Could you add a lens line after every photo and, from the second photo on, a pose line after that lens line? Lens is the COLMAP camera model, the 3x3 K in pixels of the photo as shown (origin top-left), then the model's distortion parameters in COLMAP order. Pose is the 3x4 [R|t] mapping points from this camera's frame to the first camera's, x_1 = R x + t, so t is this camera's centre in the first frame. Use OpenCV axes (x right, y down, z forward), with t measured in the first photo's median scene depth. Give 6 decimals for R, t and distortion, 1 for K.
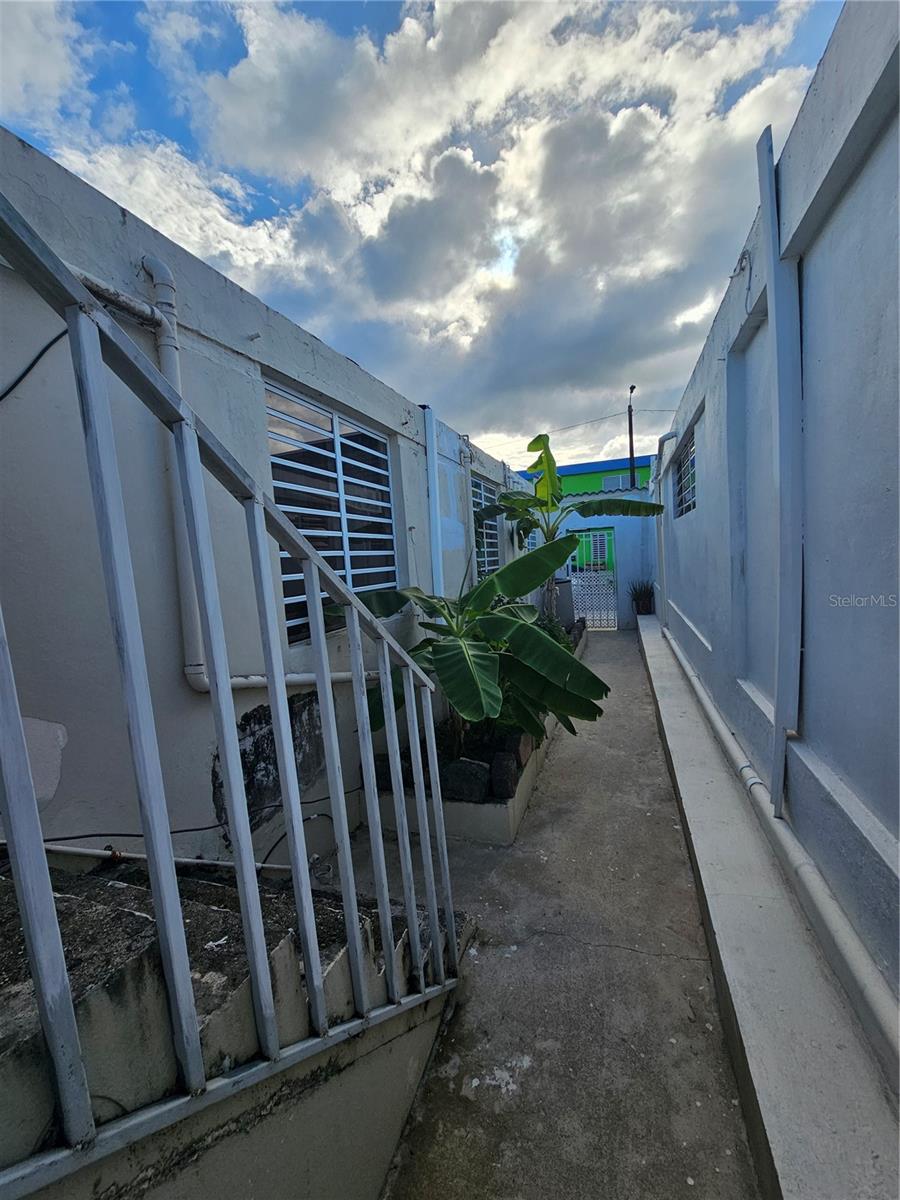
lens RADIAL K [[485.0, 0, 450.0], [0, 485.0, 600.0], [0, 0, 1]] dist [0.001475, 0.000191]
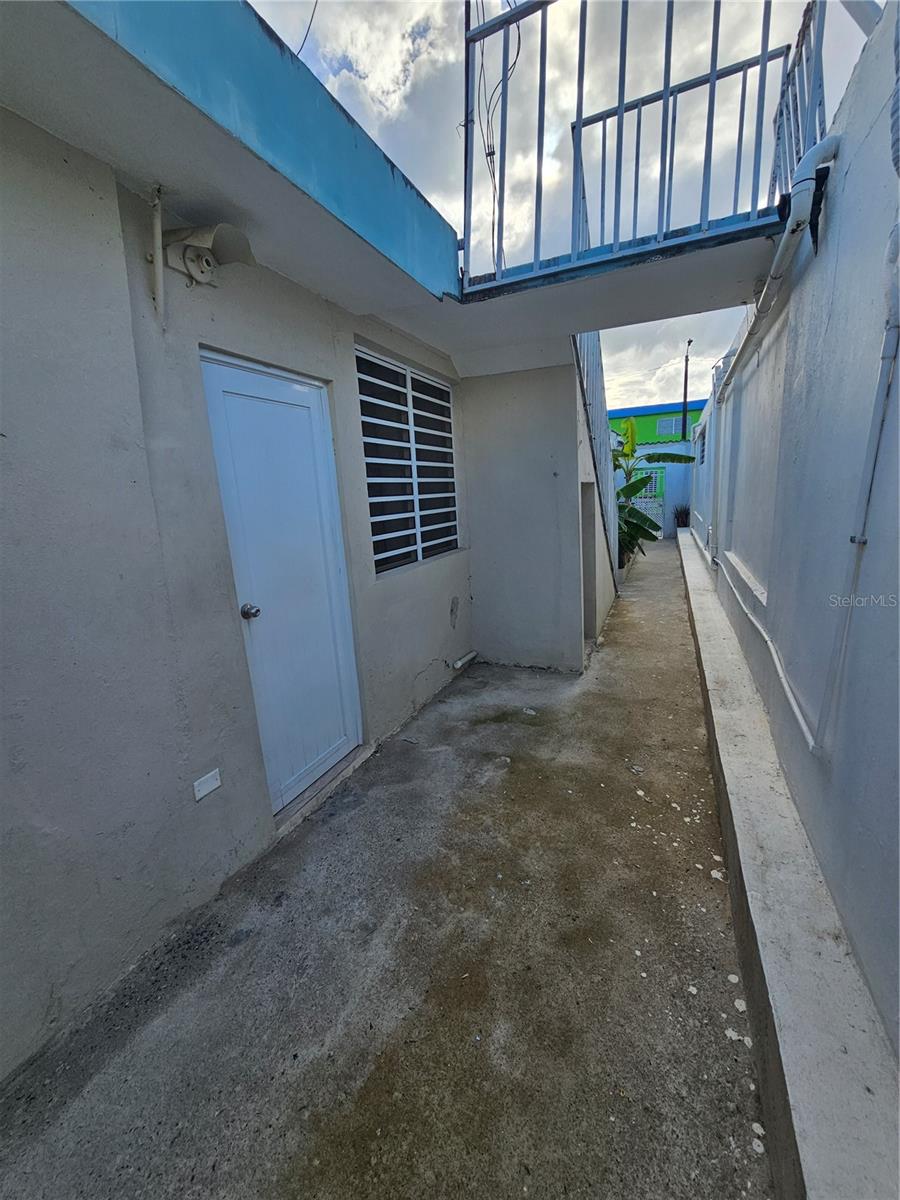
lens RADIAL K [[472.3, 0, 450.0], [0, 472.3, 600.0], [0, 0, 1]] dist [-0.000350, -0.000023]
pose [[0.995786, 0.016547, -0.090197, -0.185520], [-0.006480, 0.993823, 0.110790, 0.095670], [0.091473, -0.109739, 0.989742, -0.555927]]
